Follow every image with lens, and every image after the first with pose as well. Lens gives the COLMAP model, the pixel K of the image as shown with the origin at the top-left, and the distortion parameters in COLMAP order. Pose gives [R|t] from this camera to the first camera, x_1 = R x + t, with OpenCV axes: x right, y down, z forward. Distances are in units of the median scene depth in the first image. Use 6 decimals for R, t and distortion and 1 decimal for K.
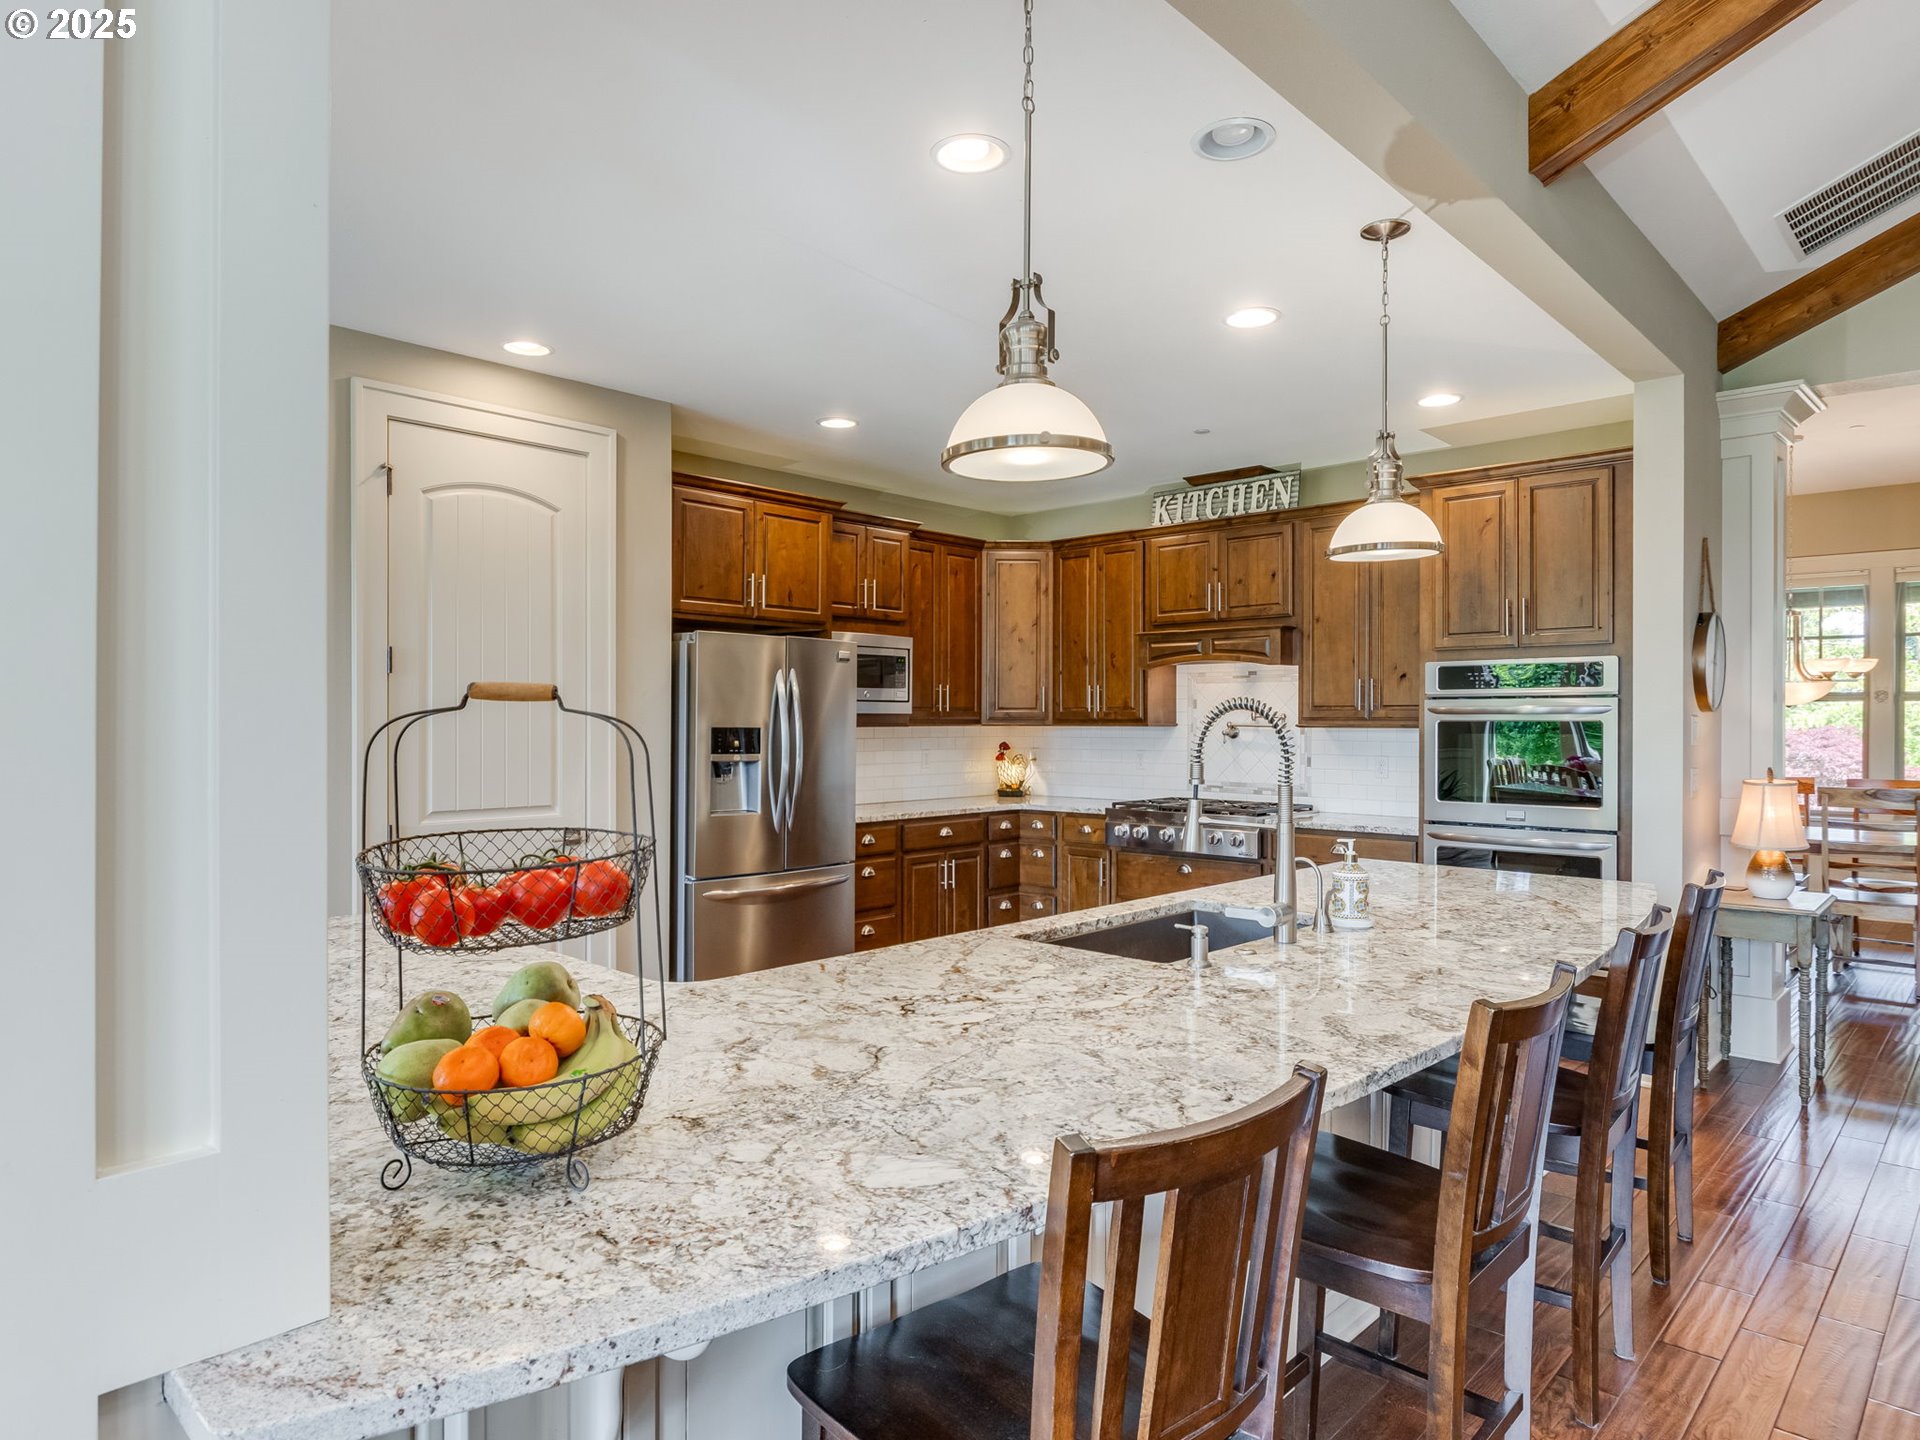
lens RADIAL K [[1144.1, 0, 945.7], [0, 1144.1, 718.7], [0, 0, 1]] dist [-0.000539, -0.000117]
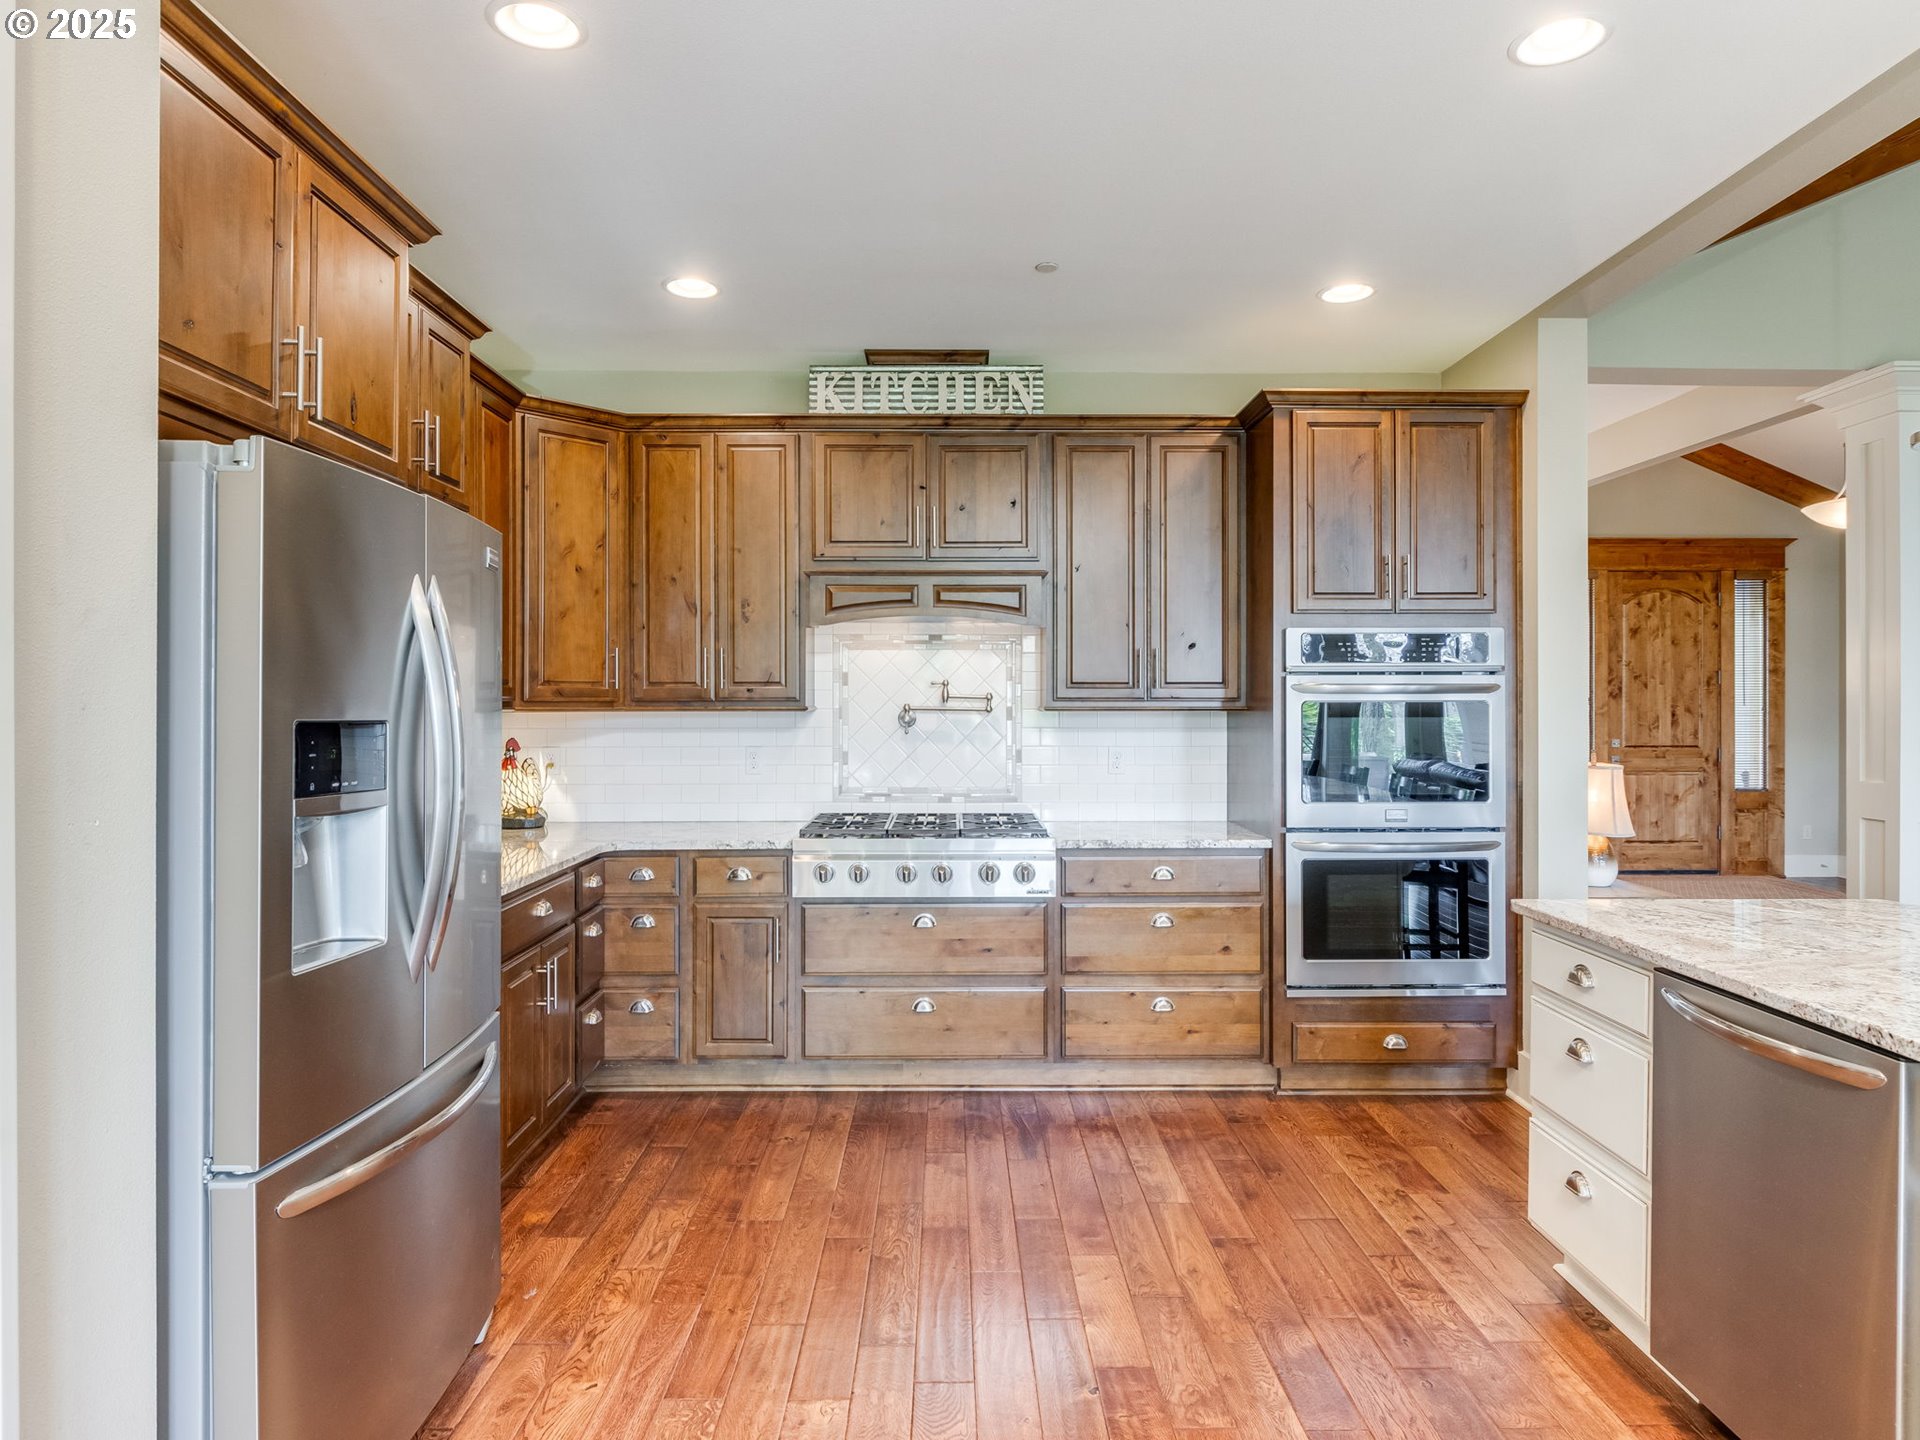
lens RADIAL K [[1144.1, 0, 957.9], [0, 1144.1, 707.8], [0, 0, 1]] dist [-0.000539, -0.000117]
pose [[0.719737, -0.004913, 0.694229, -0.231333], [0.000405, 0.999978, 0.006657, 0.000387], [-0.694246, -0.004510, 0.719723, 0.467356]]
